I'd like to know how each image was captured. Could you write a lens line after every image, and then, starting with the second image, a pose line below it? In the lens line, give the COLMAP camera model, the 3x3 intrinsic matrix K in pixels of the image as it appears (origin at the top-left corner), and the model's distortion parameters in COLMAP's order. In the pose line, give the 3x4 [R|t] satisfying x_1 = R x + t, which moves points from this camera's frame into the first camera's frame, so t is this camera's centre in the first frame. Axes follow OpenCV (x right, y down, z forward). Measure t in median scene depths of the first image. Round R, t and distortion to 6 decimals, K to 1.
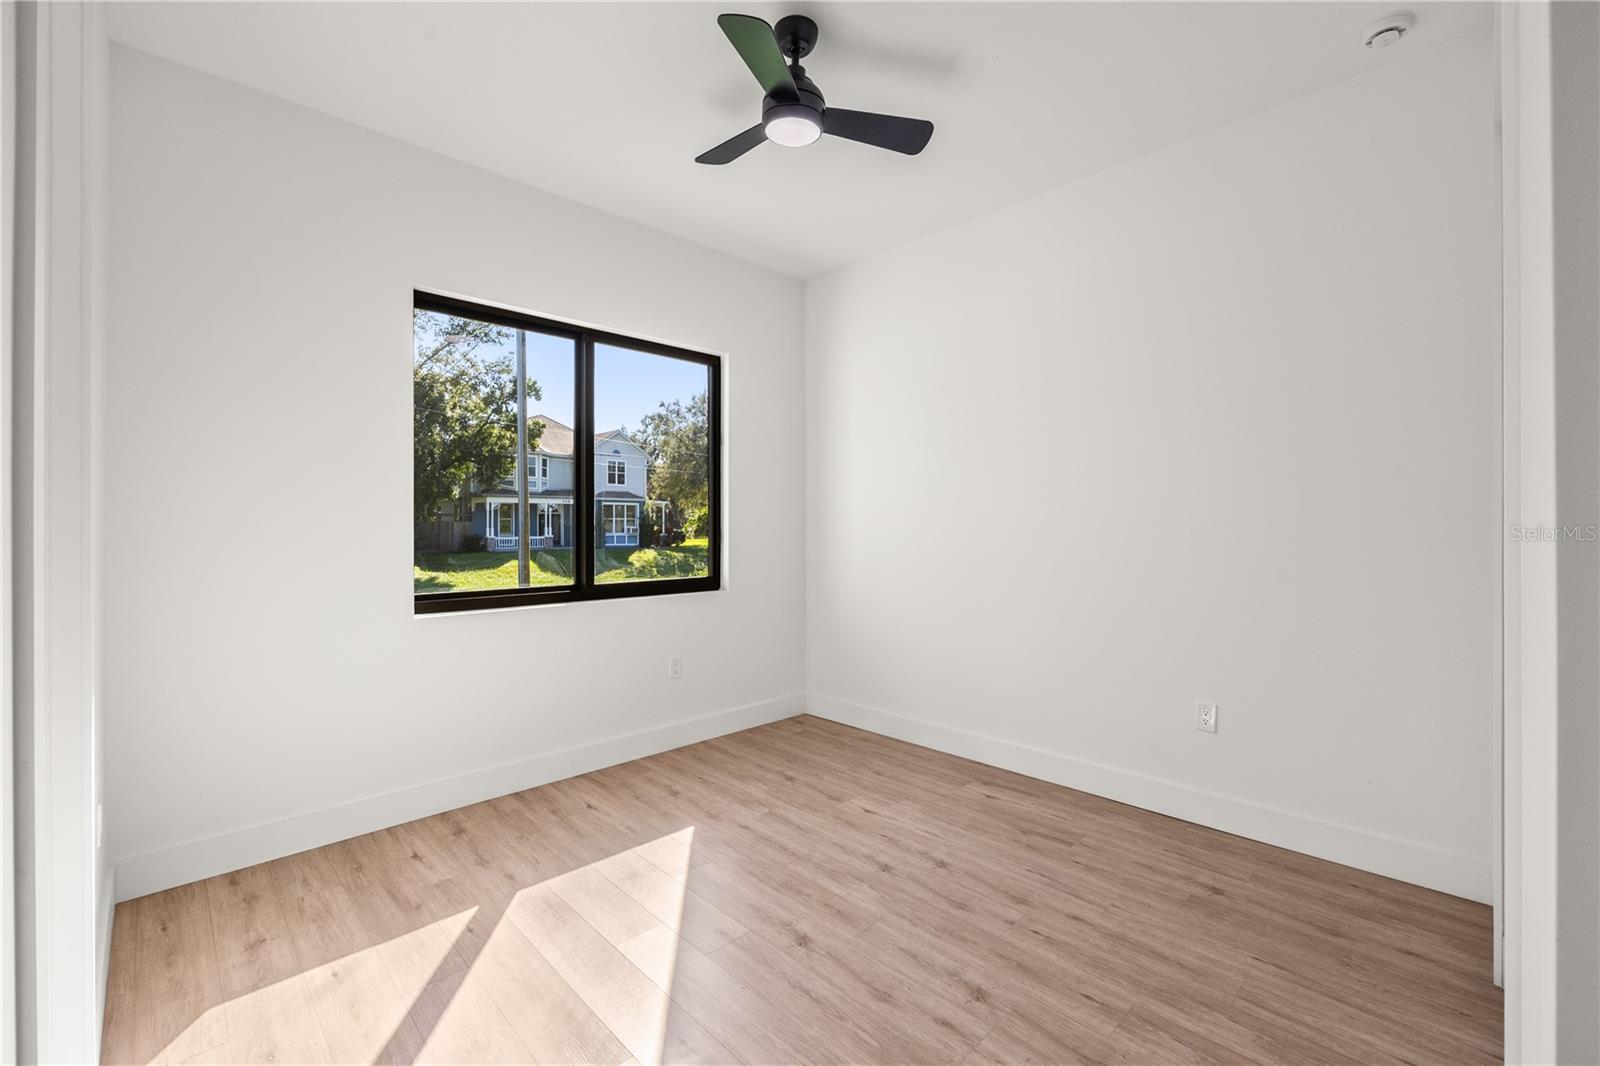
lens RADIAL K [[679.6, 0, 780.8], [0, 679.6, 520.1], [0, 0, 1]] dist [-0.000711, -0.000059]
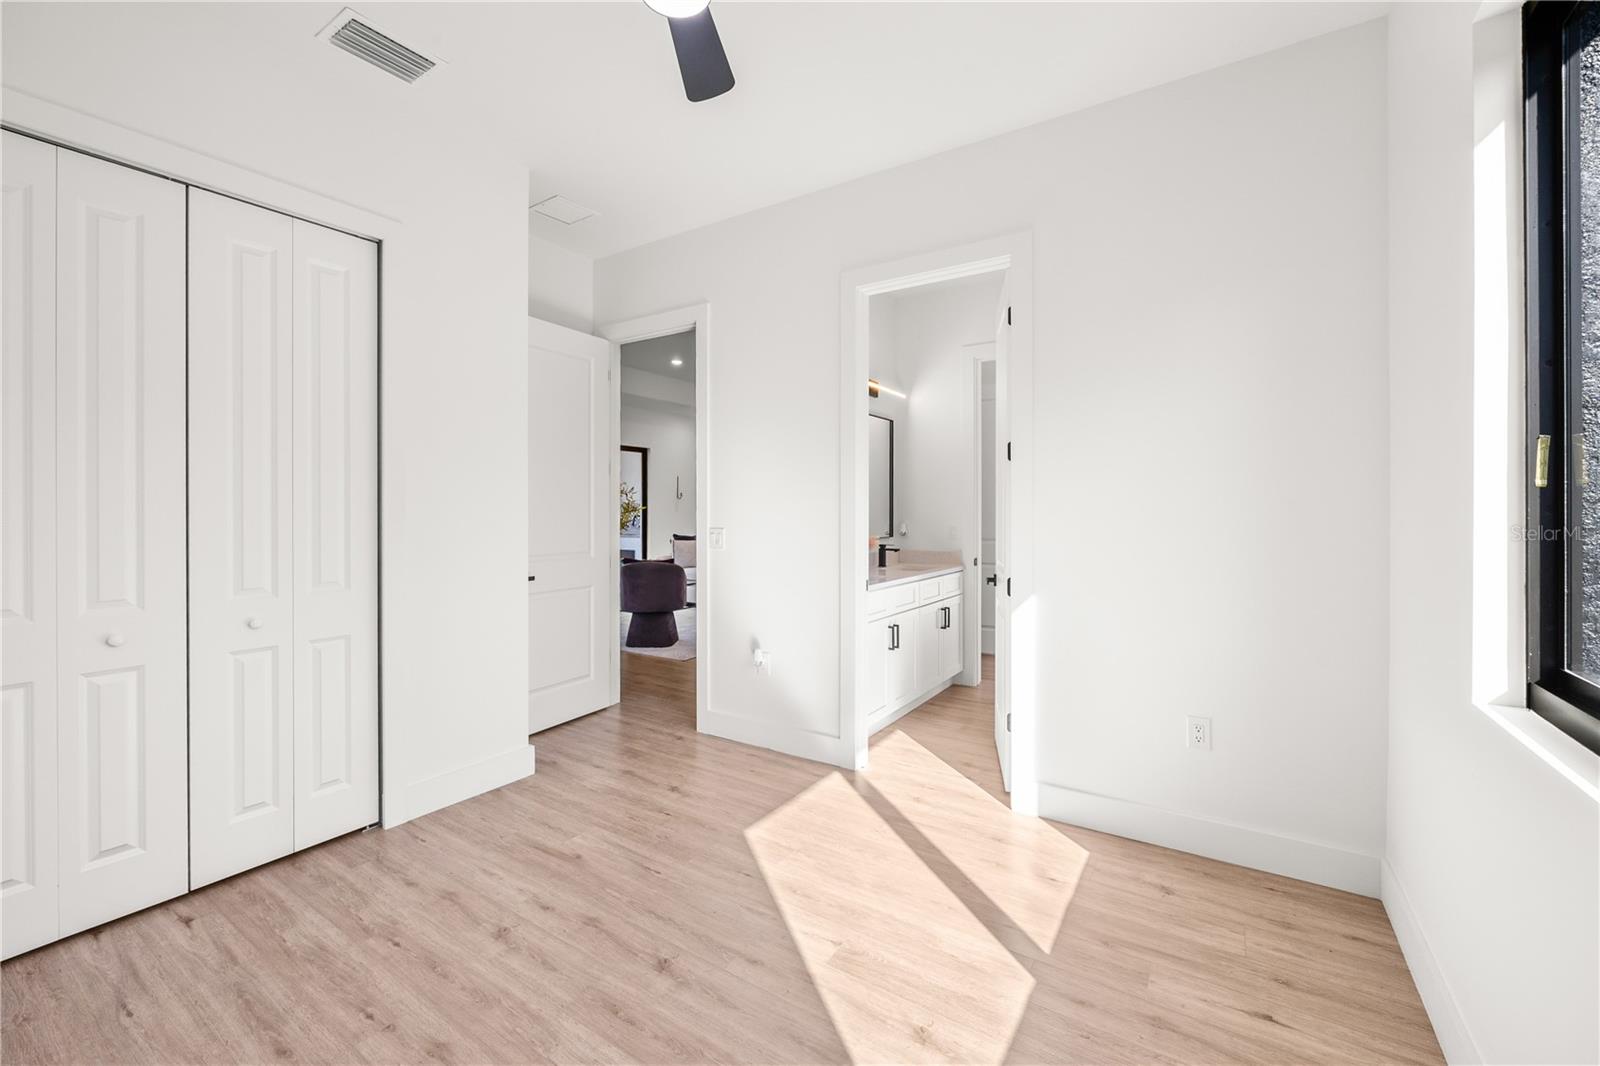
lens RADIAL K [[659.3, 0, 801.1], [0, 659.3, 515.5], [0, 0, 1]] dist [-0.000256, -0.000030]
pose [[-0.969304, 0.004043, -0.245833, 0.068665], [0.004075, 0.999992, 0.000378, 0.009733], [0.245833, -0.000635, -0.969312, 1.931958]]
